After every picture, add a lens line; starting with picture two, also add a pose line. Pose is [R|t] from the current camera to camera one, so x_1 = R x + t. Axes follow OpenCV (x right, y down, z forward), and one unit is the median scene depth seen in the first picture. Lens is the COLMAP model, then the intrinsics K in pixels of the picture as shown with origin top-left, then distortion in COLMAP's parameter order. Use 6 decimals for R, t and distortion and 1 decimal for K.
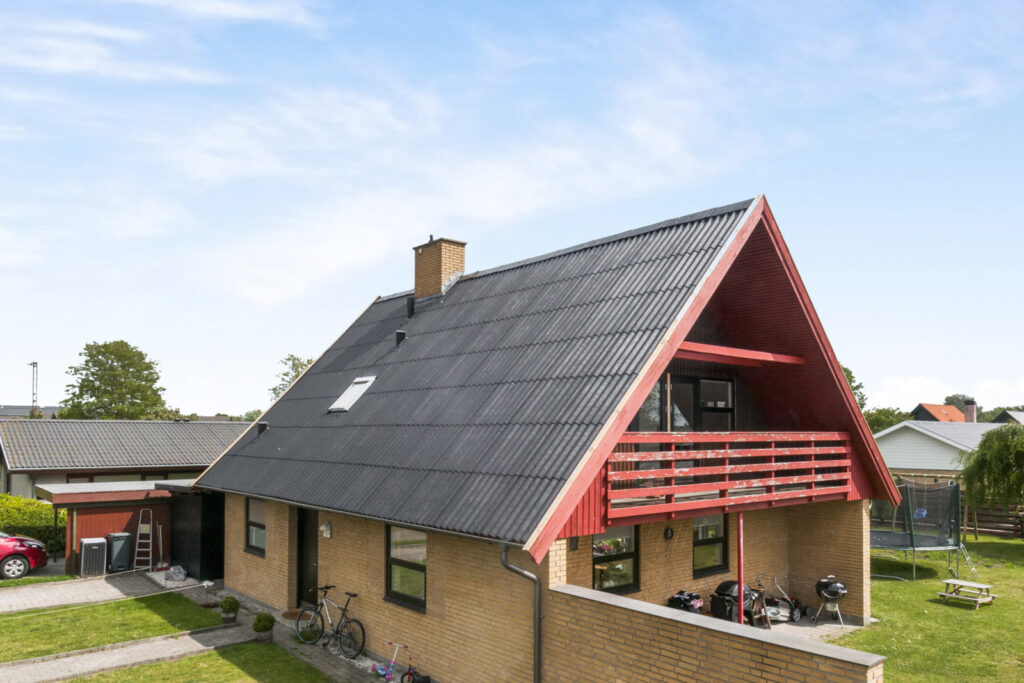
lens RADIAL K [[741.7, 0, 485.1], [0, 741.7, 428.0], [0, 0, 1]] dist [-0.000836, -0.002101]
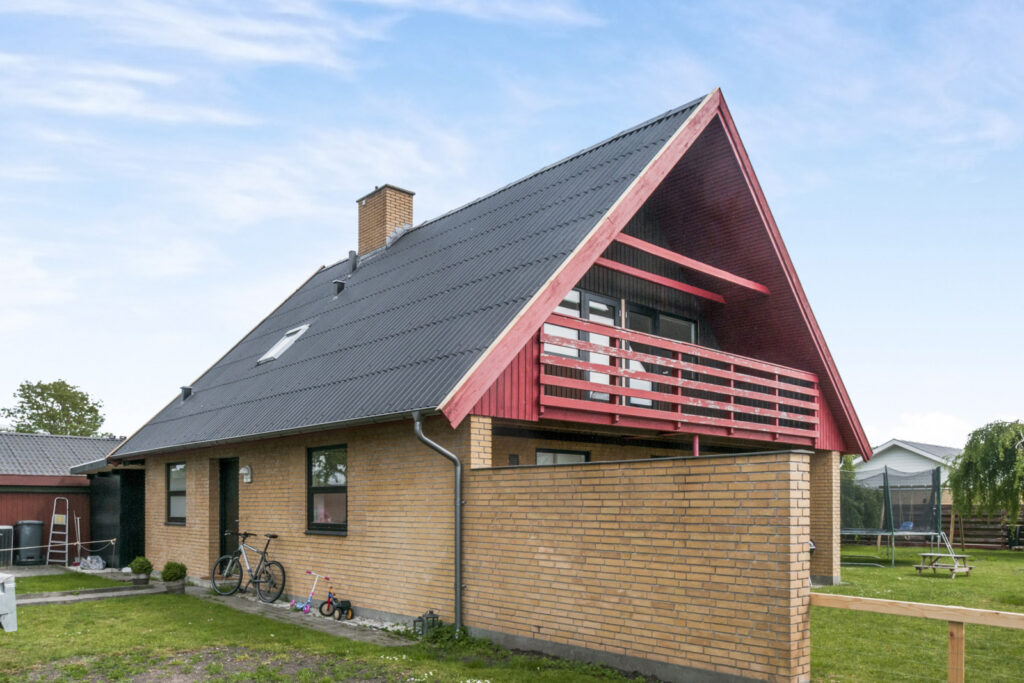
lens RADIAL K [[788.4, 0, 515.4], [0, 788.4, 510.7], [0, 0, 1]] dist [-0.004549, 0.000334]
pose [[0.998522, -0.004041, 0.054201, 0.058913], [0.003422, 0.999928, 0.011516, 0.171142], [-0.054244, -0.011314, 0.998464, 0.028787]]
